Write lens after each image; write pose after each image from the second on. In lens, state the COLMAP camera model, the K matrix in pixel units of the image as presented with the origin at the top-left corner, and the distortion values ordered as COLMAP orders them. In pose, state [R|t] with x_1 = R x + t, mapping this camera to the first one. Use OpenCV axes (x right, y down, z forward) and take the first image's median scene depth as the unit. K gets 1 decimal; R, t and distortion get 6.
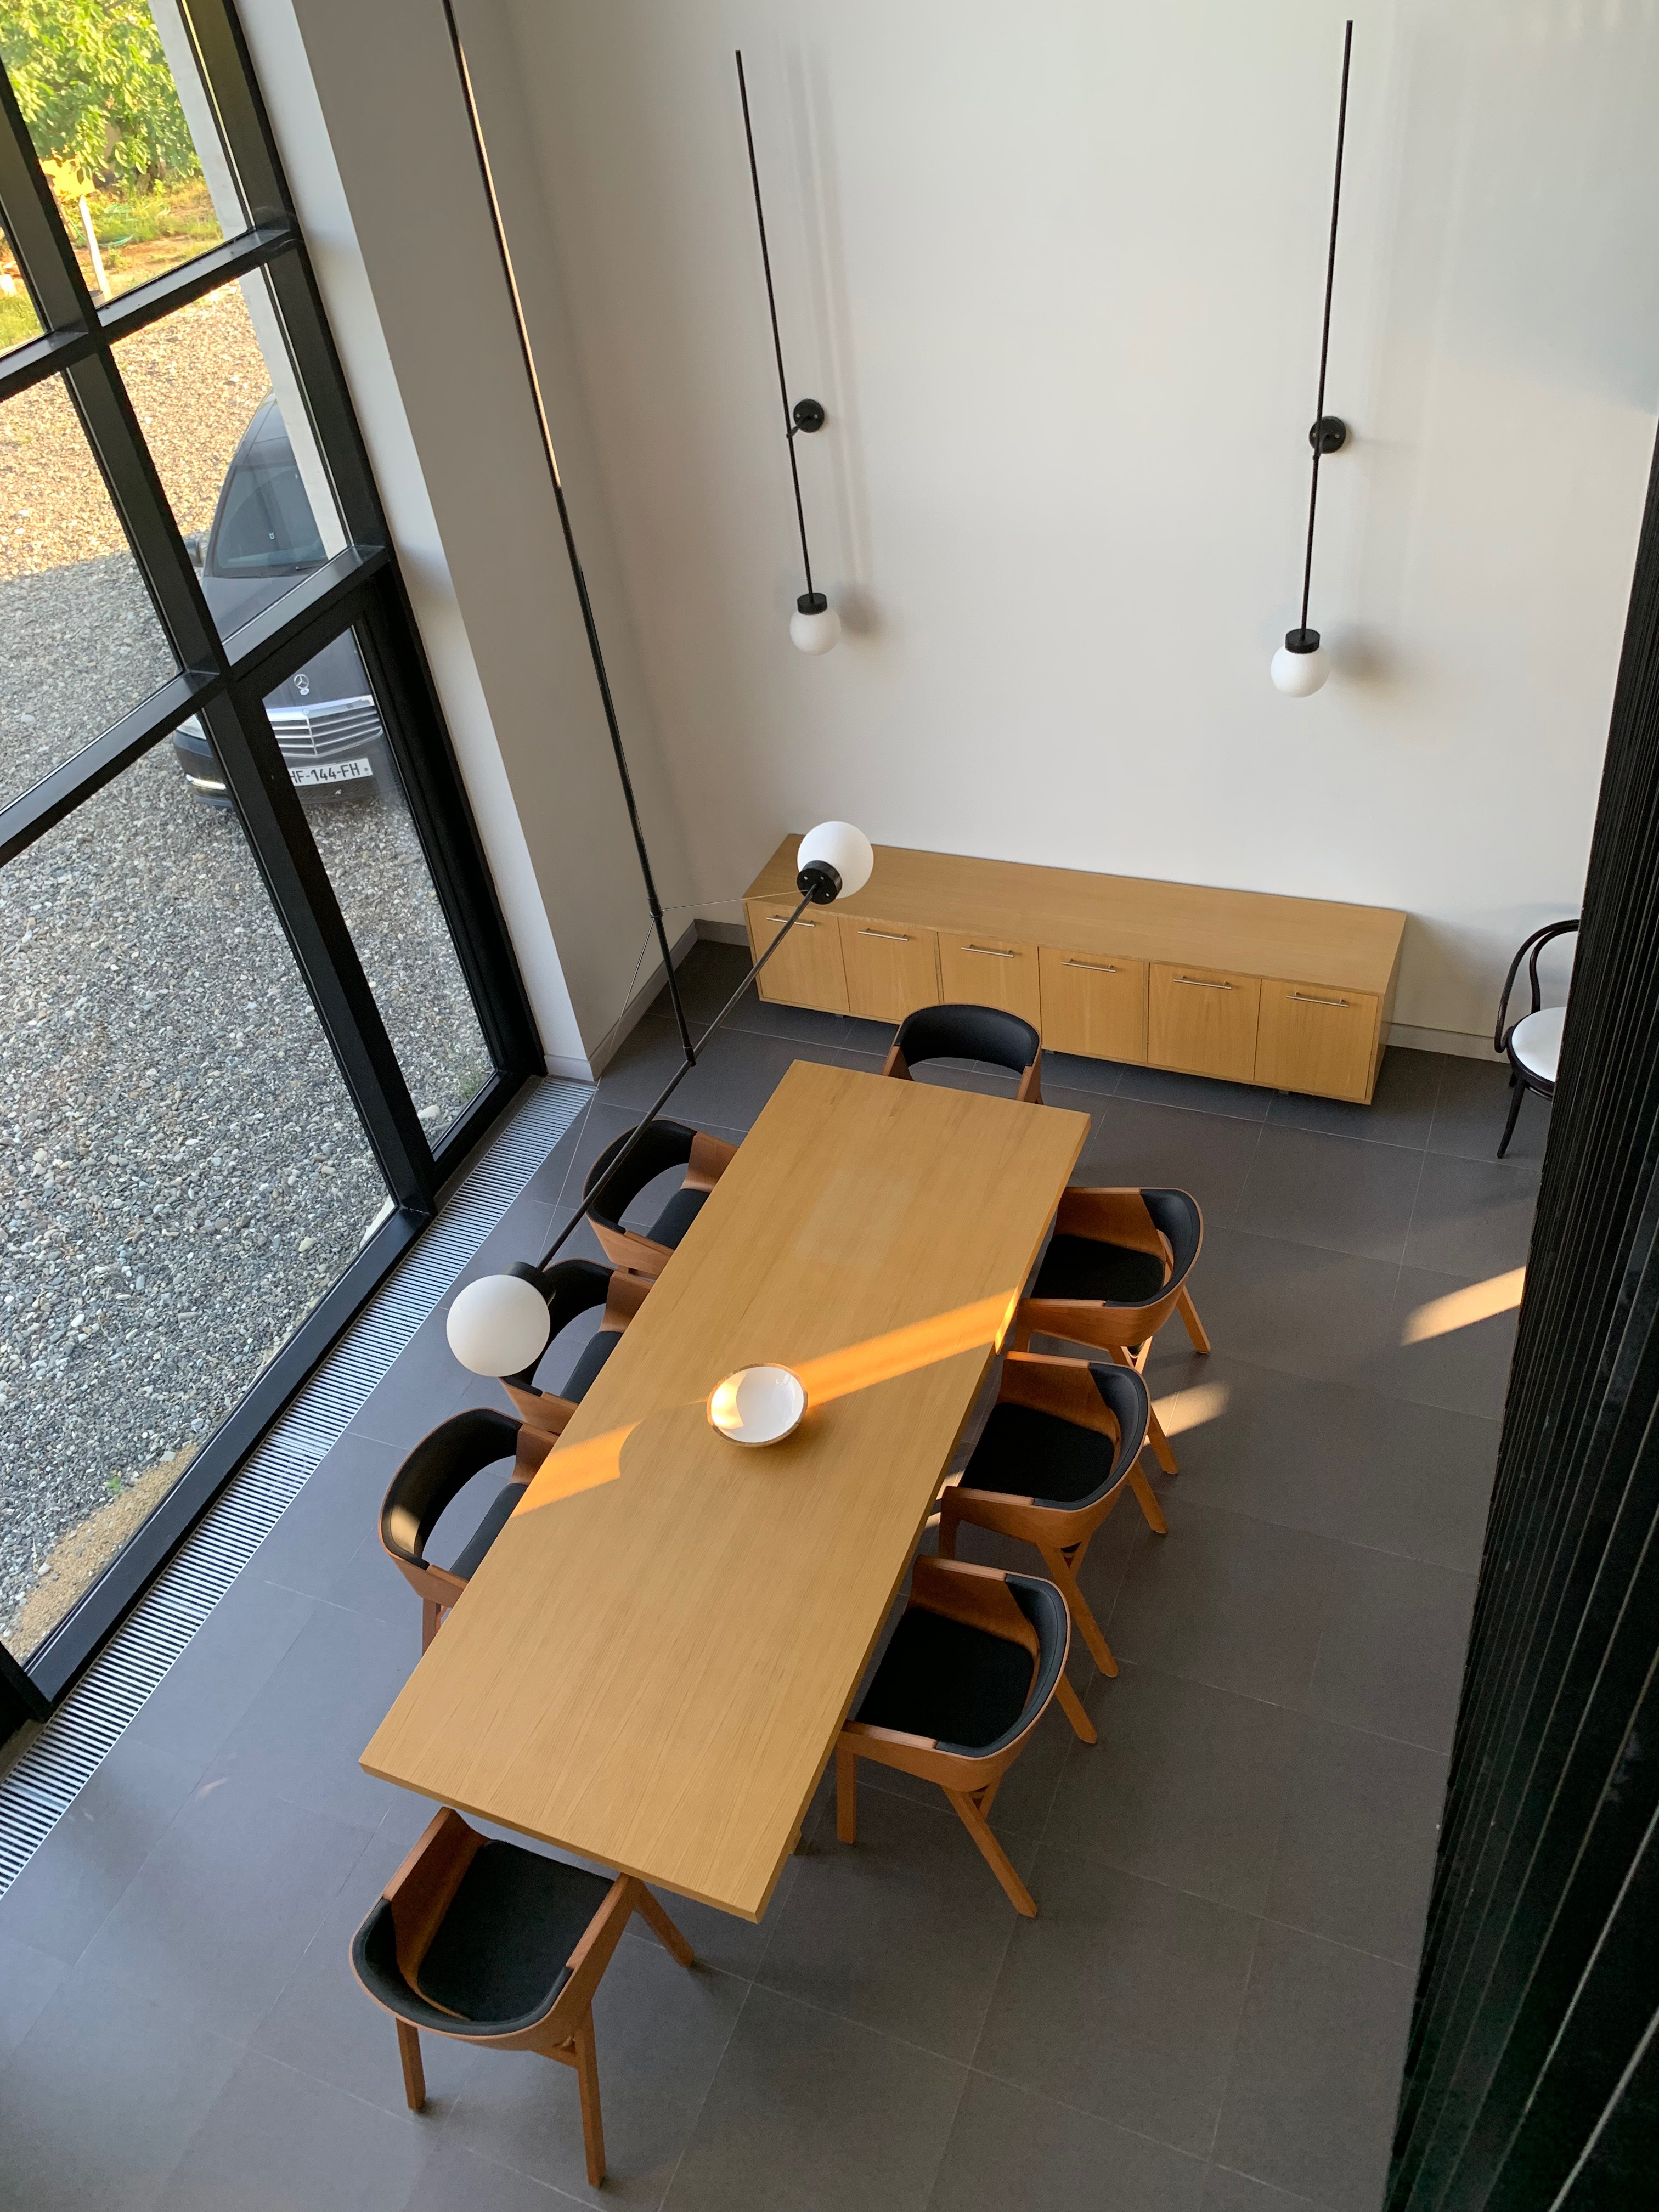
lens RADIAL K [[1701.2, 0, 834.7], [0, 1701.2, 1090.9], [0, 0, 1]] dist [0.138712, -0.385192]
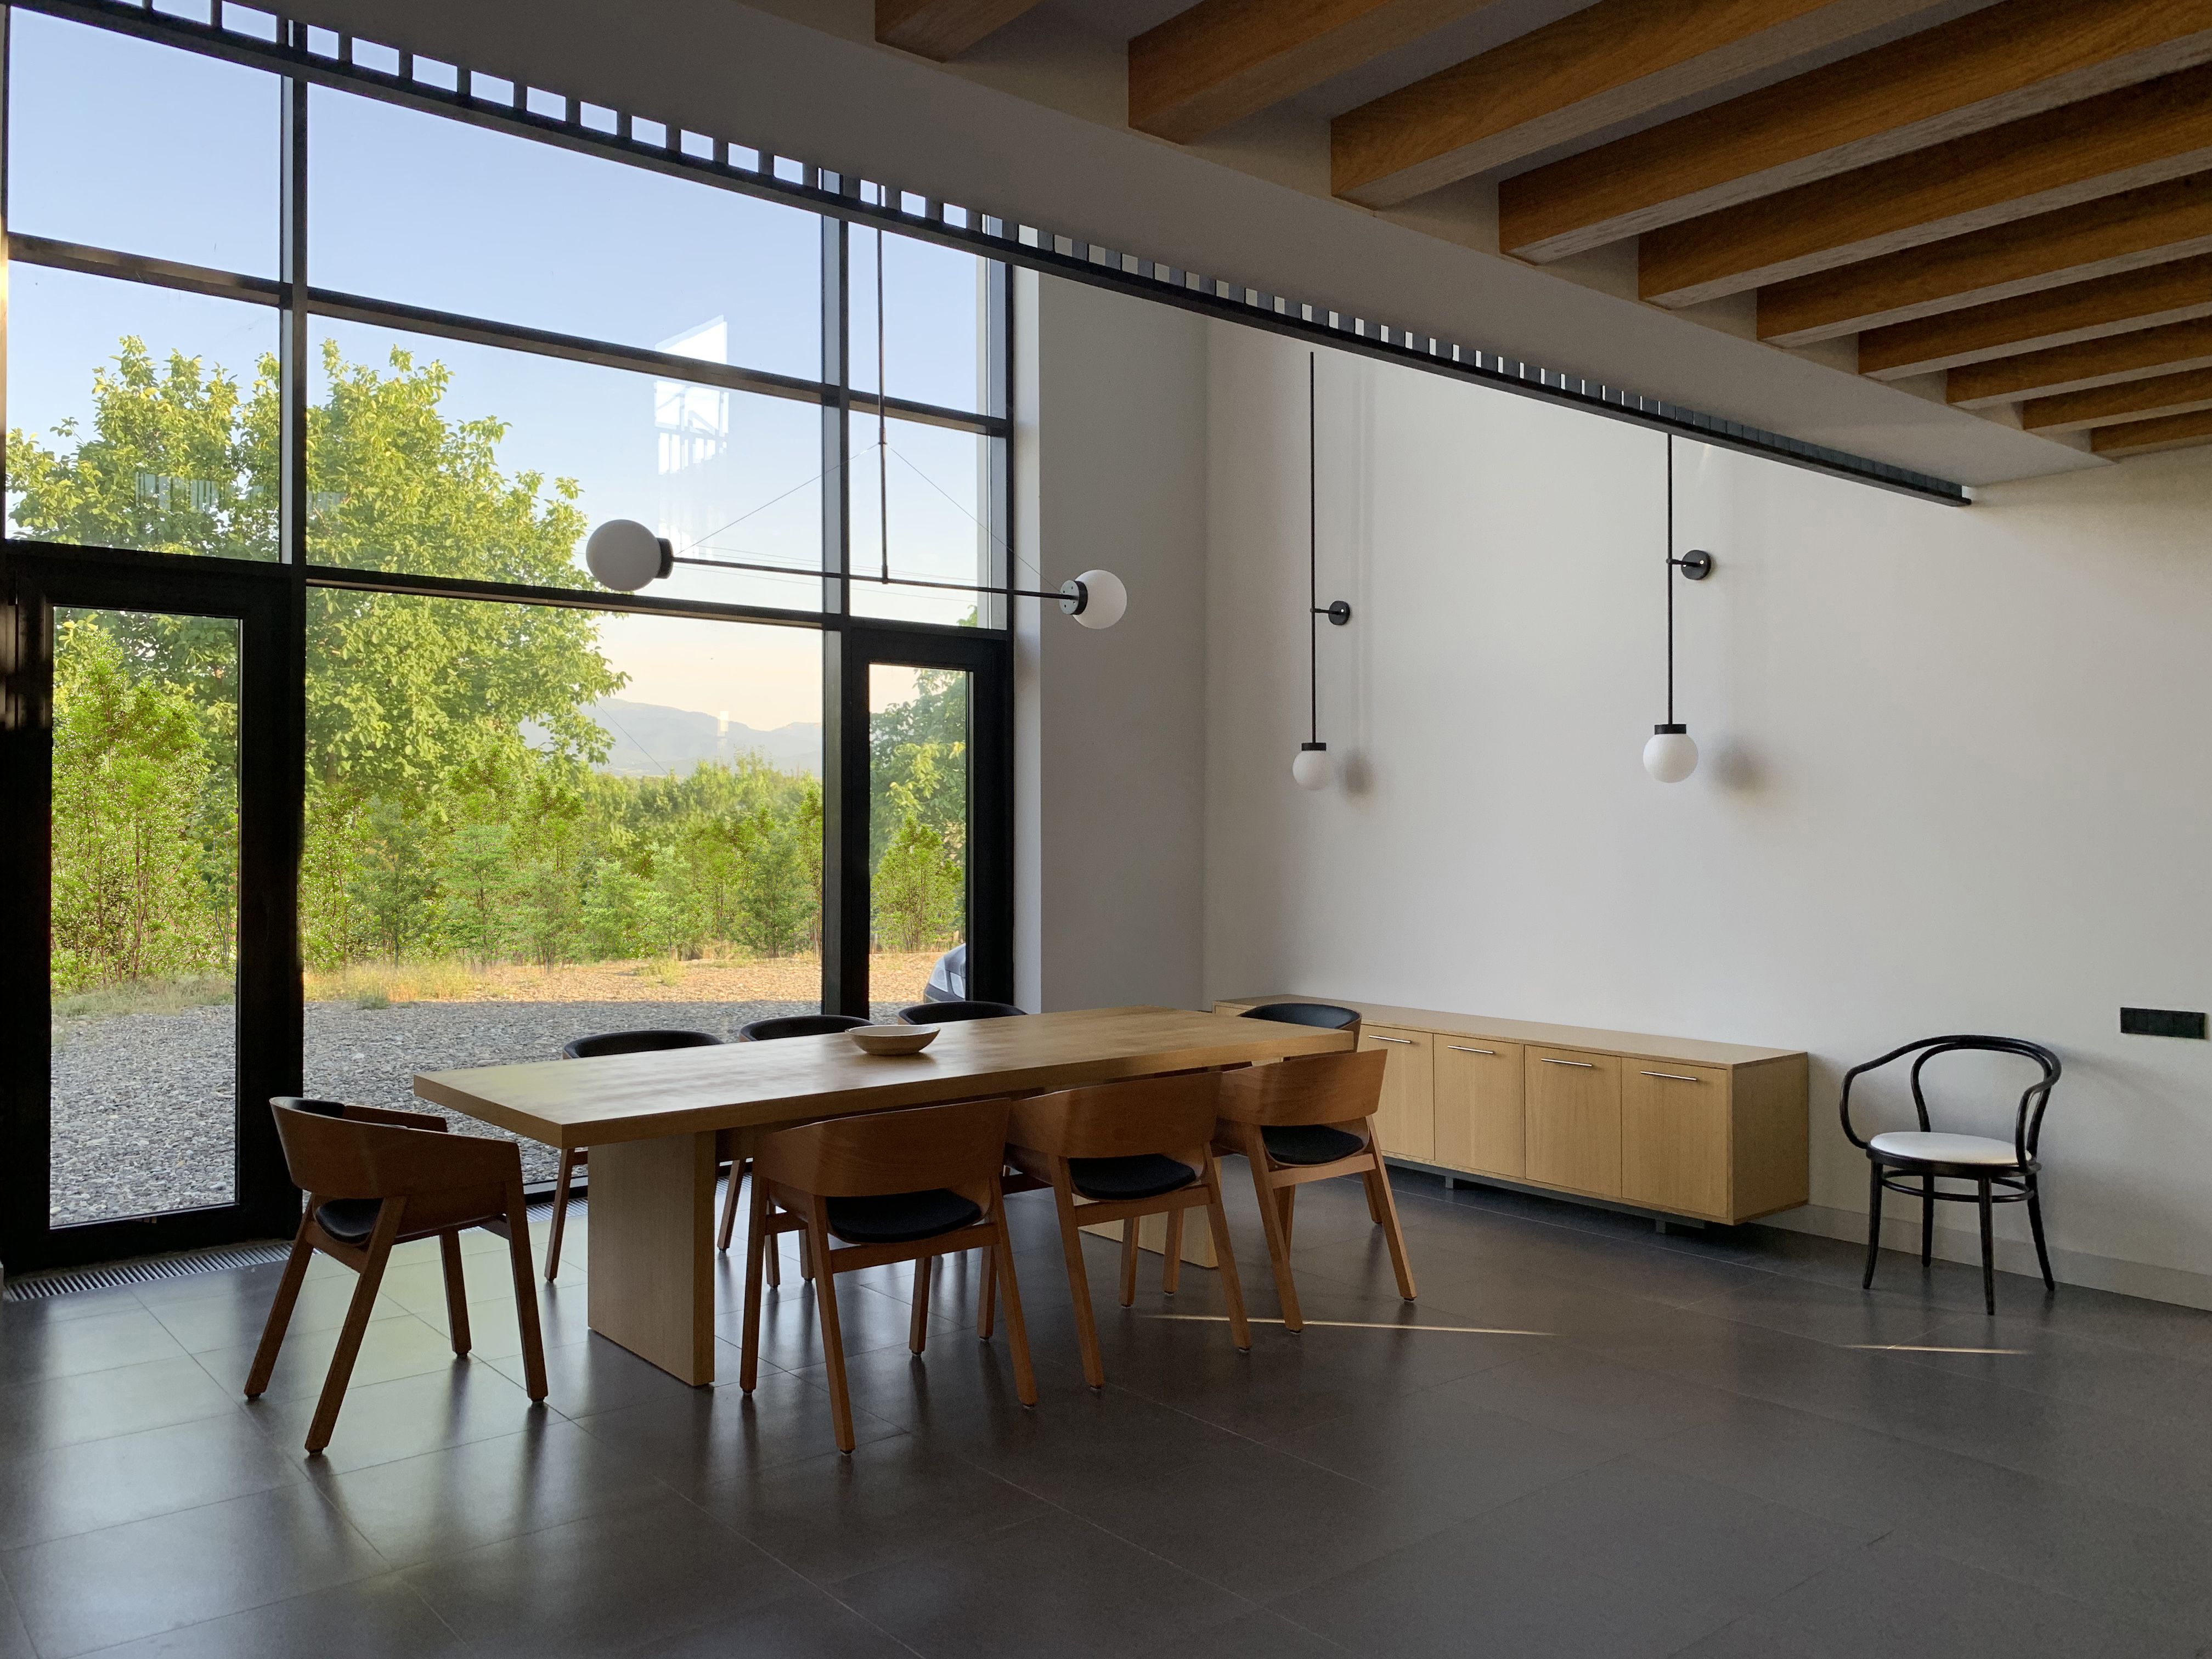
lens RADIAL K [[1701.2, 0, 1111.6], [0, 1701.2, 865.4], [0, 0, 1]] dist [0.138712, -0.385192]
pose [[0.888666, 0.129980, -0.439747, 0.404826], [-0.373323, 0.761944, -0.529217, 0.480671], [0.266275, 0.634465, 0.725639, 0.127119]]
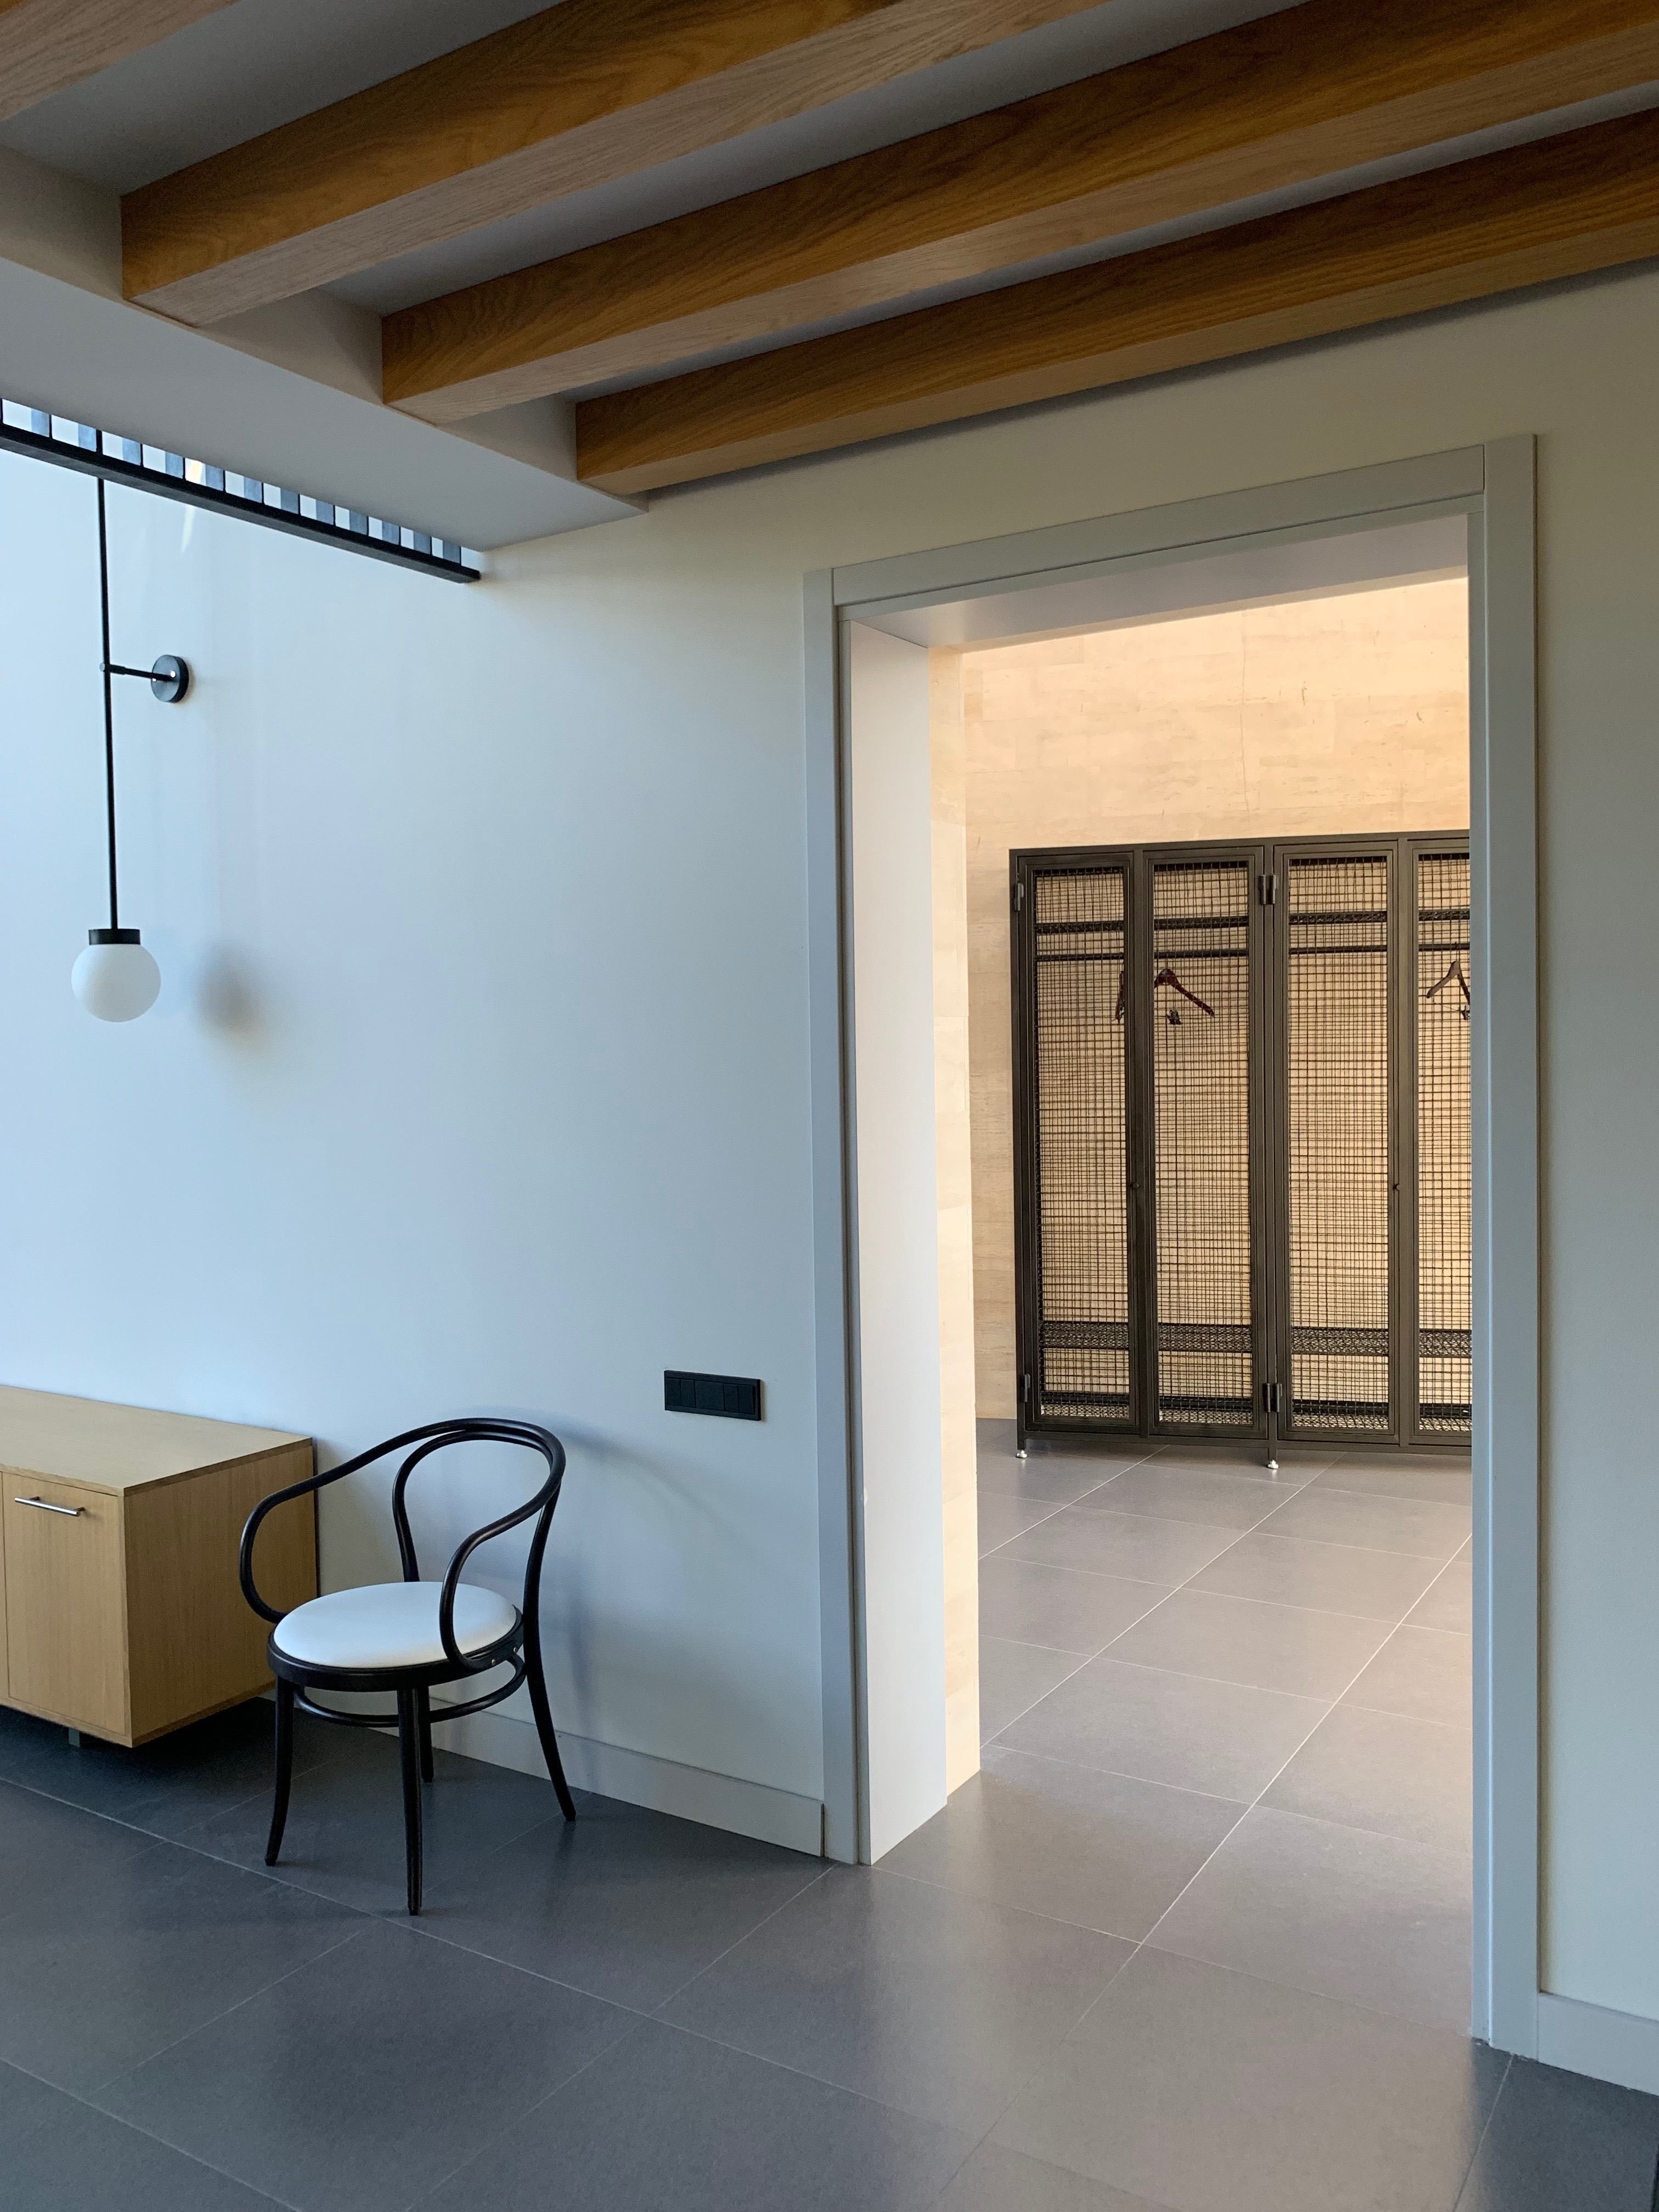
lens RADIAL K [[1702.3, 0, 828.2], [0, 1702.3, 1051.6], [0, 0, 1]] dist [0.019265, -0.030390]
pose [[0.980066, 0.094670, -0.174667, 0.618148], [-0.186060, 0.745624, -0.639865, 0.154237], [0.069660, 0.659608, 0.748375, 0.465135]]
